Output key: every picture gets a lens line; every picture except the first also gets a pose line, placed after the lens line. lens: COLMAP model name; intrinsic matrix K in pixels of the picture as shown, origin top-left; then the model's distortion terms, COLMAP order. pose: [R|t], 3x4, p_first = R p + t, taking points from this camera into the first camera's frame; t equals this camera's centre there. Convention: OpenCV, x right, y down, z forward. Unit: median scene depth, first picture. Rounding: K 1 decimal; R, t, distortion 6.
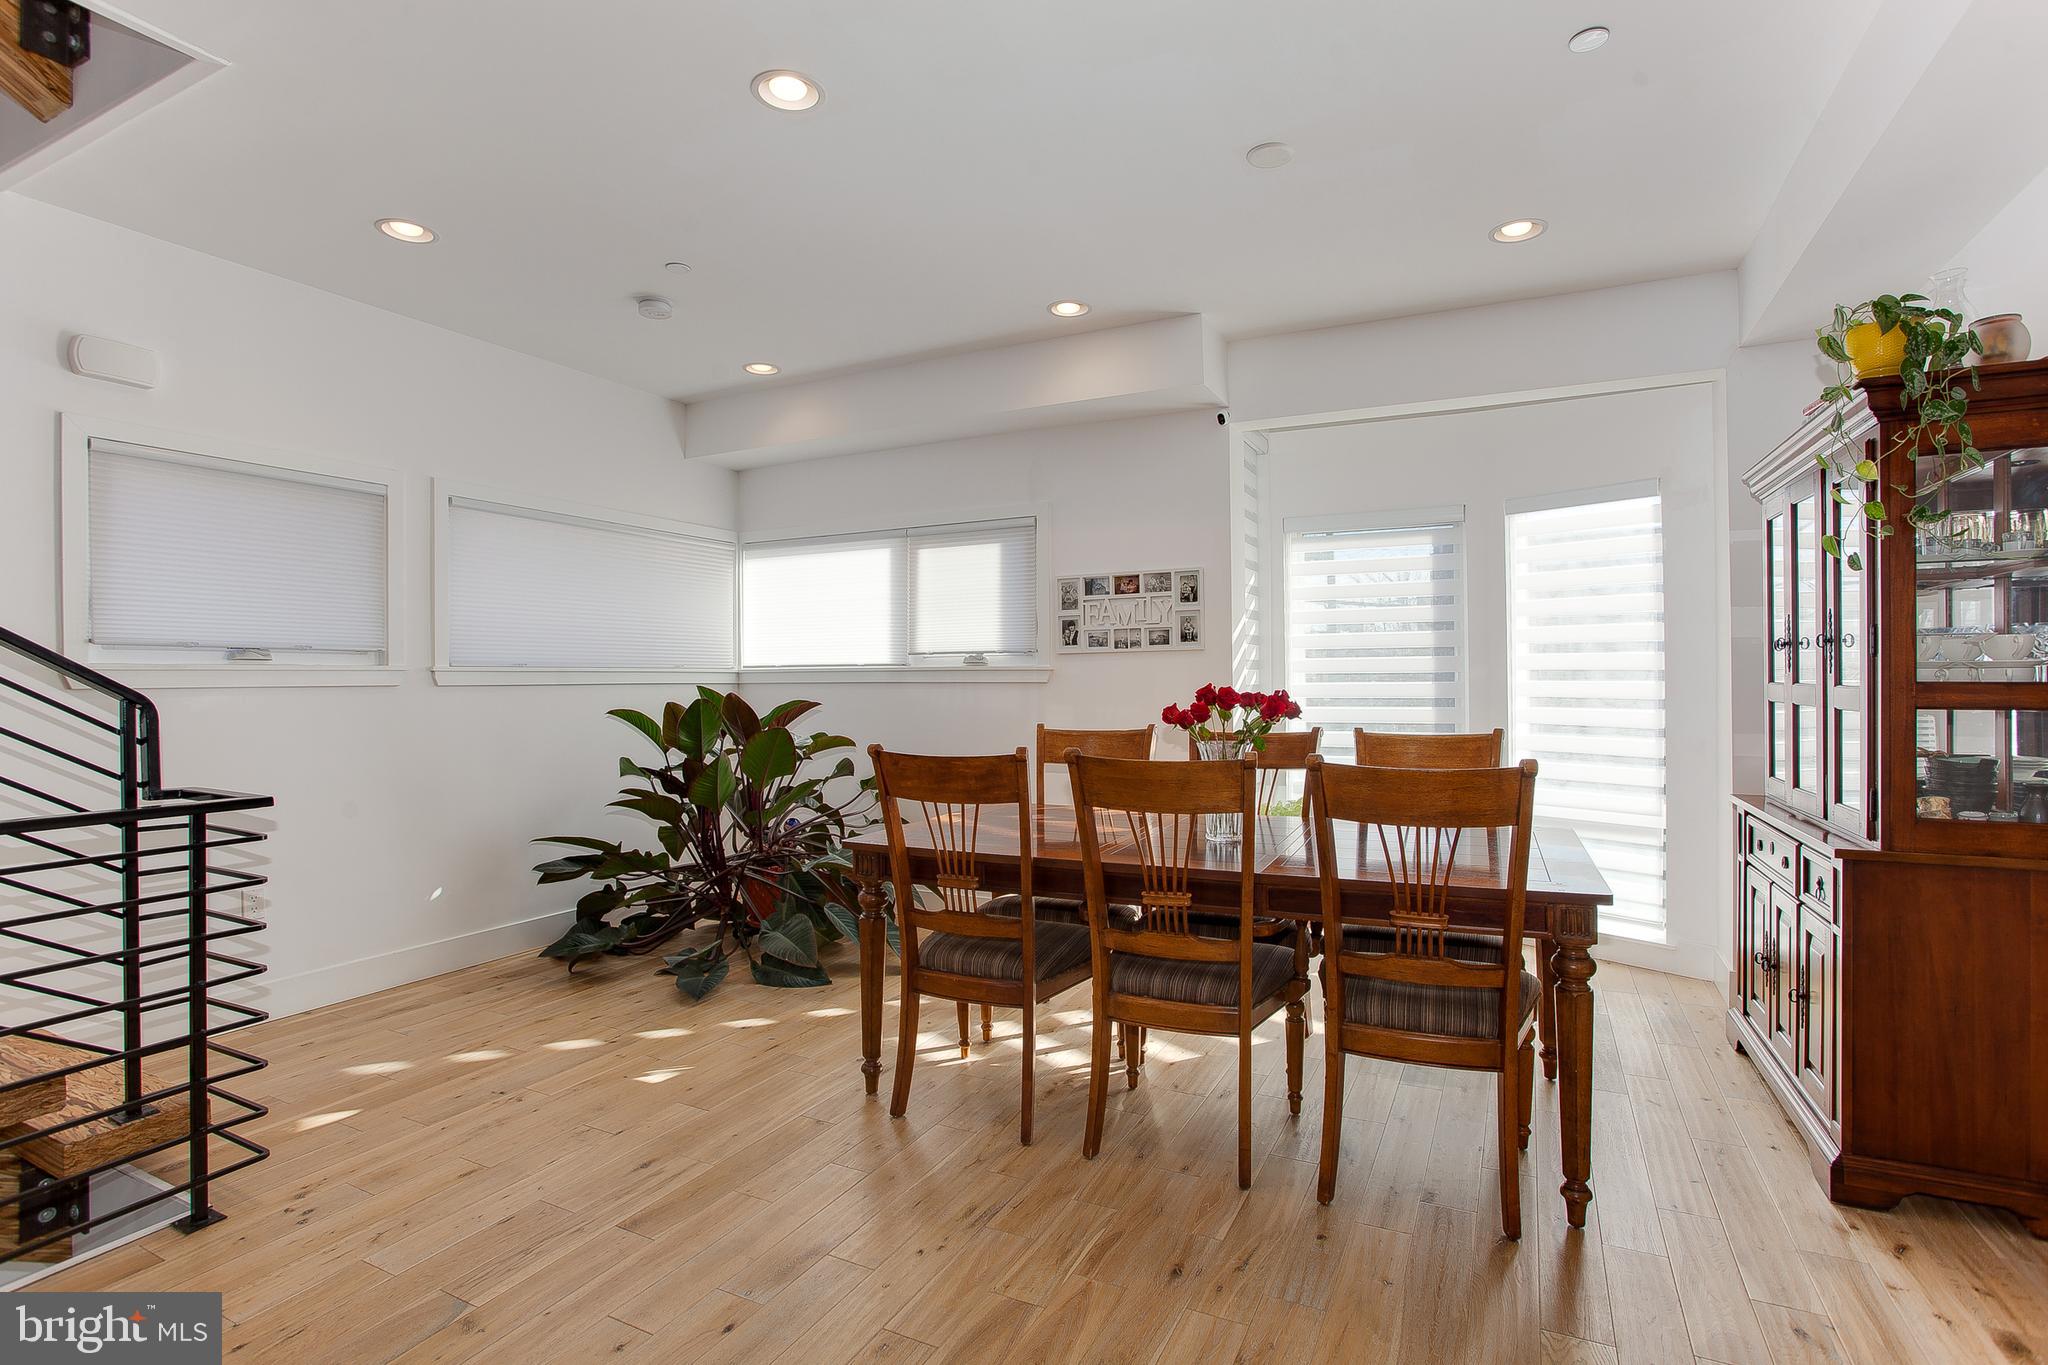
lens RADIAL K [[1020.4, 0, 1011.0], [0, 1020.4, 679.3], [0, 0, 1]] dist [-0.033065, 0.006441]
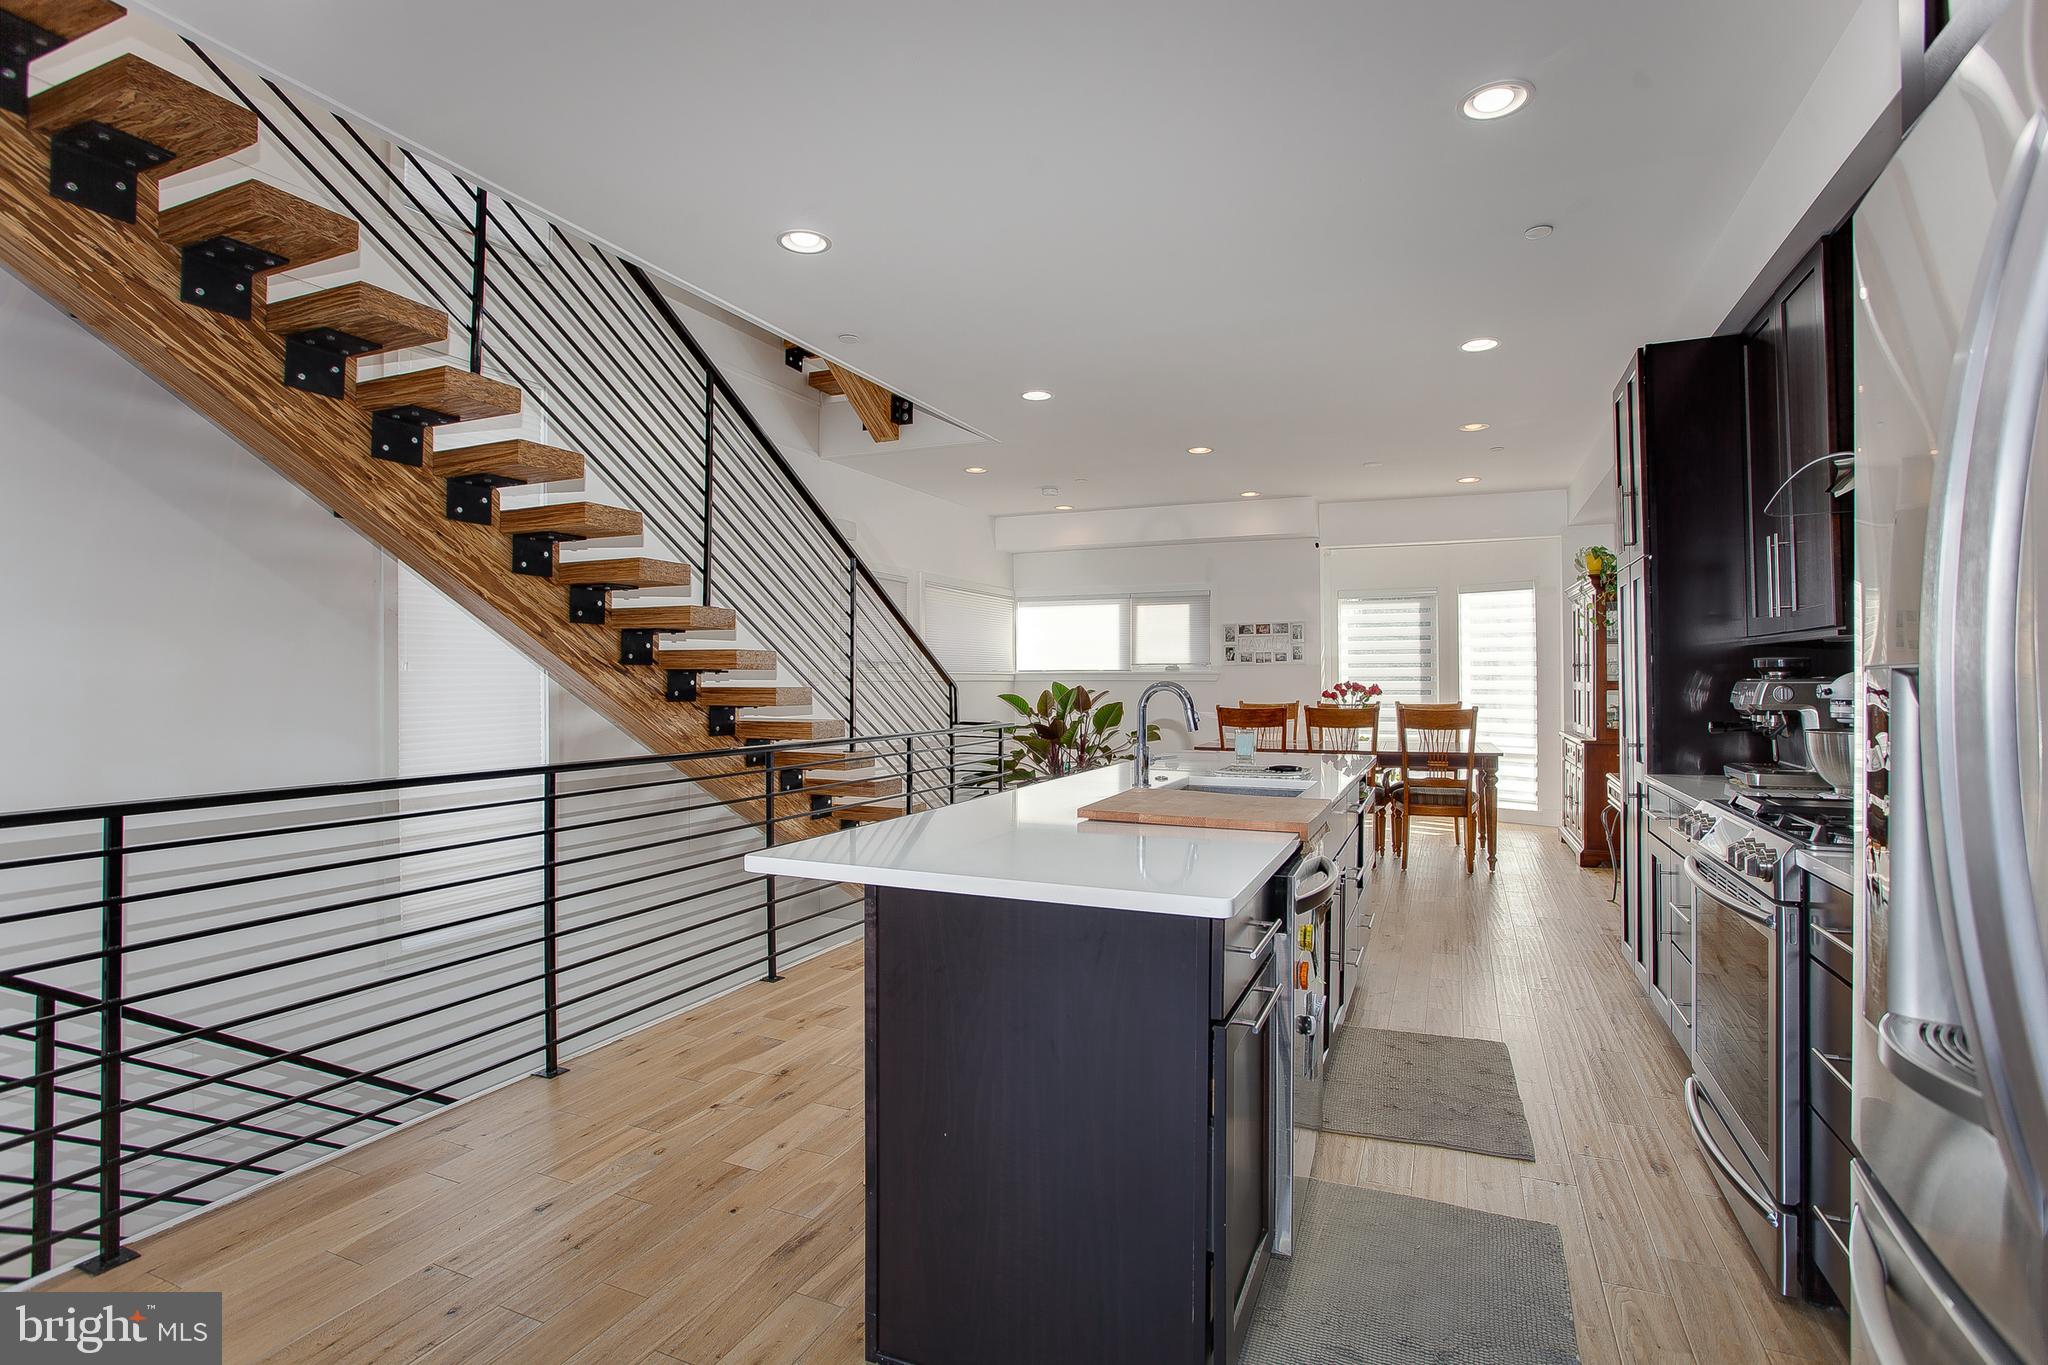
lens RADIAL K [[1020.4, 0, 1020.5], [0, 1020.4, 674.4], [0, 0, 1]] dist [-0.033065, 0.006441]
pose [[0.997781, 0.003802, 0.066480, -0.484214], [-0.003442, 0.999979, -0.005535, 0.003169], [-0.066500, 0.005294, 0.997772, -0.894148]]
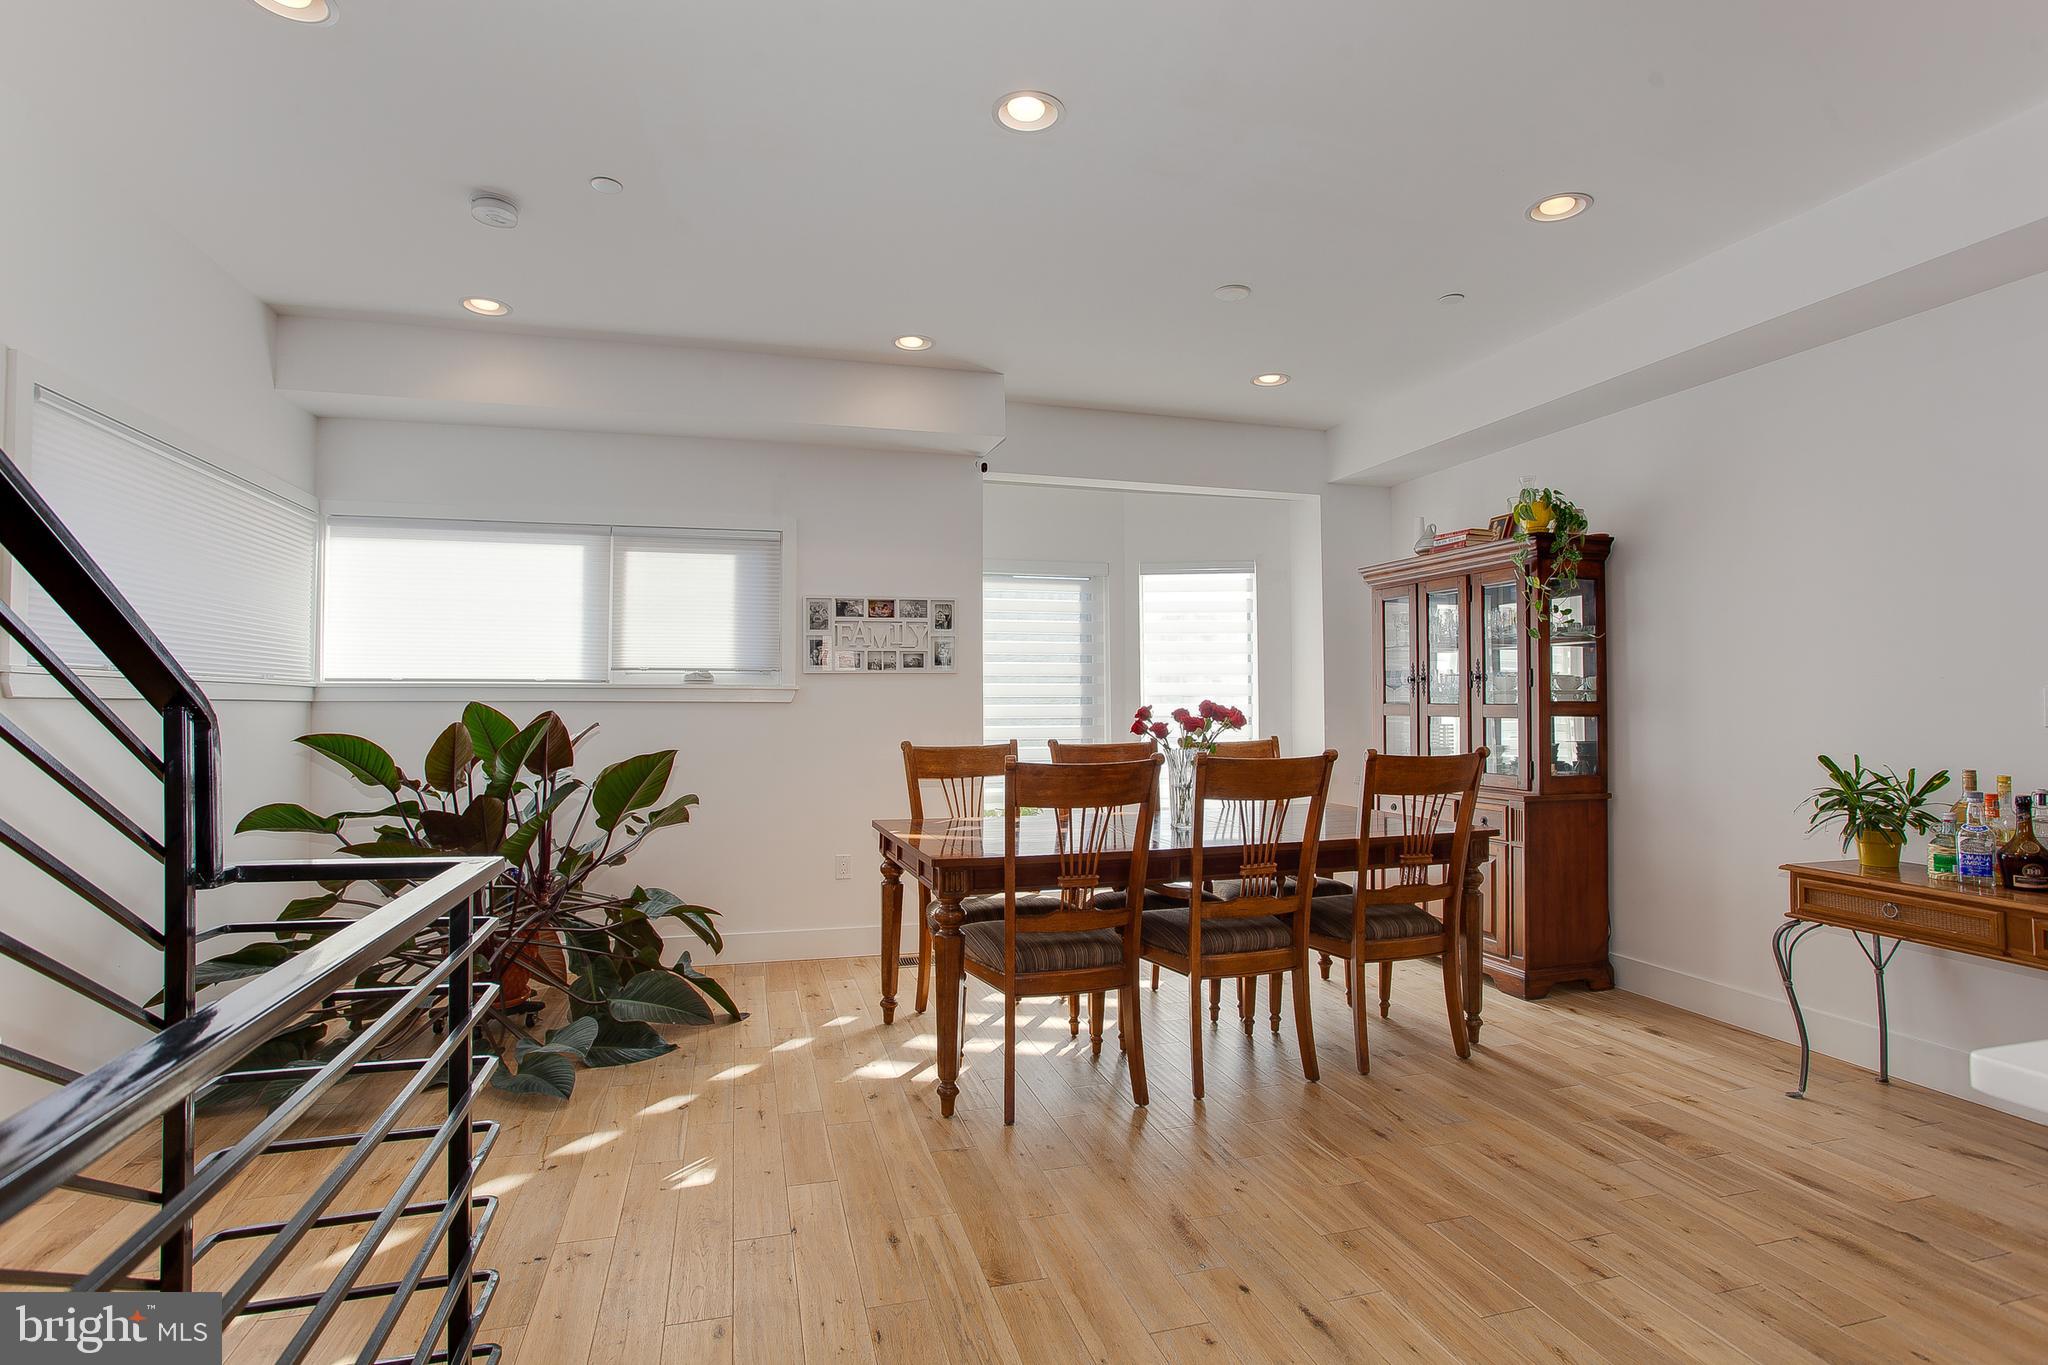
lens RADIAL K [[1020.4, 0, 1030.4], [0, 1020.4, 676.1], [0, 0, 1]] dist [-0.033065, 0.006441]
pose [[0.723400, 0.024930, 0.689979, -0.517099], [-0.002223, 0.999427, -0.033780, 0.011100], [-0.690426, 0.022903, 0.723040, 0.154255]]
